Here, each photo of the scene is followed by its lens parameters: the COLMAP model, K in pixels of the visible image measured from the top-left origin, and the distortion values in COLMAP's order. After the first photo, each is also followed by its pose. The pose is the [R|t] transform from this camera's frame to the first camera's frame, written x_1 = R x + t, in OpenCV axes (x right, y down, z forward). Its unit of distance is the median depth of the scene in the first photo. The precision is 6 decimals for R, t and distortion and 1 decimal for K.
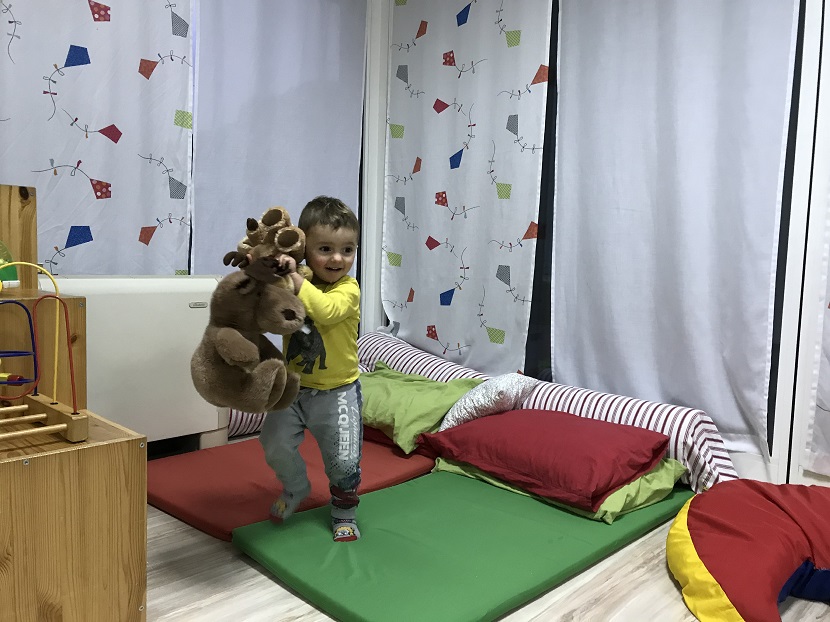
lens RADIAL K [[679.1, 0, 415.0], [0, 679.1, 311.0], [0, 0, 1]] dist [-0.017197, -0.006463]
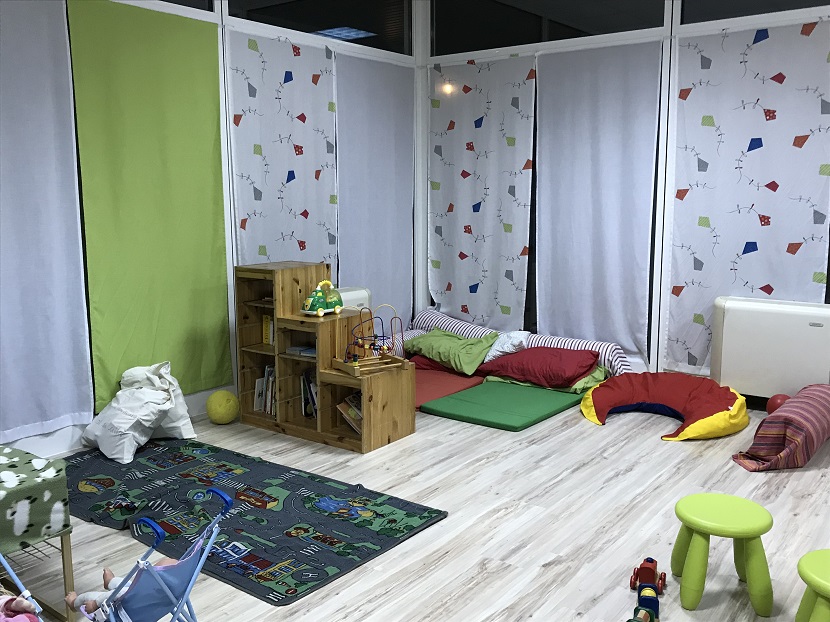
lens RADIAL K [[798.5, 0, 396.3], [0, 798.5, 312.6], [0, 0, 1]] dist [0.014204, -0.007316]
pose [[0.994532, -0.052863, 0.090064, -0.363092], [0.046626, 0.996456, 0.070005, -0.119305], [-0.093445, -0.065422, 0.993473, -1.069326]]
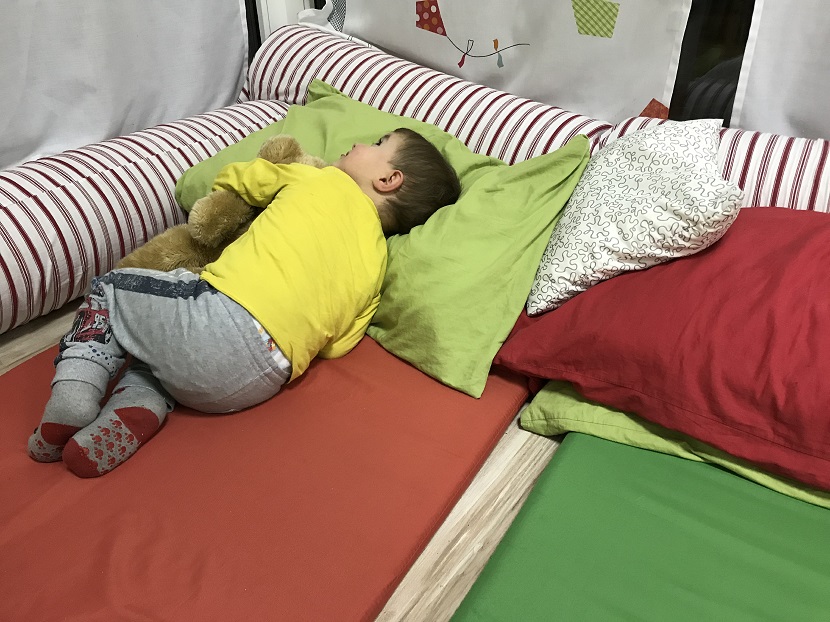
lens RADIAL K [[679.1, 0, 415.0], [0, 679.1, 311.0], [0, 0, 1]] dist [-0.017197, -0.006463]
pose [[0.984840, -0.127678, 0.117425, -0.069214], [0.061031, 0.888693, 0.454423, 0.000710], [-0.162375, -0.440367, 0.883013, 0.591127]]
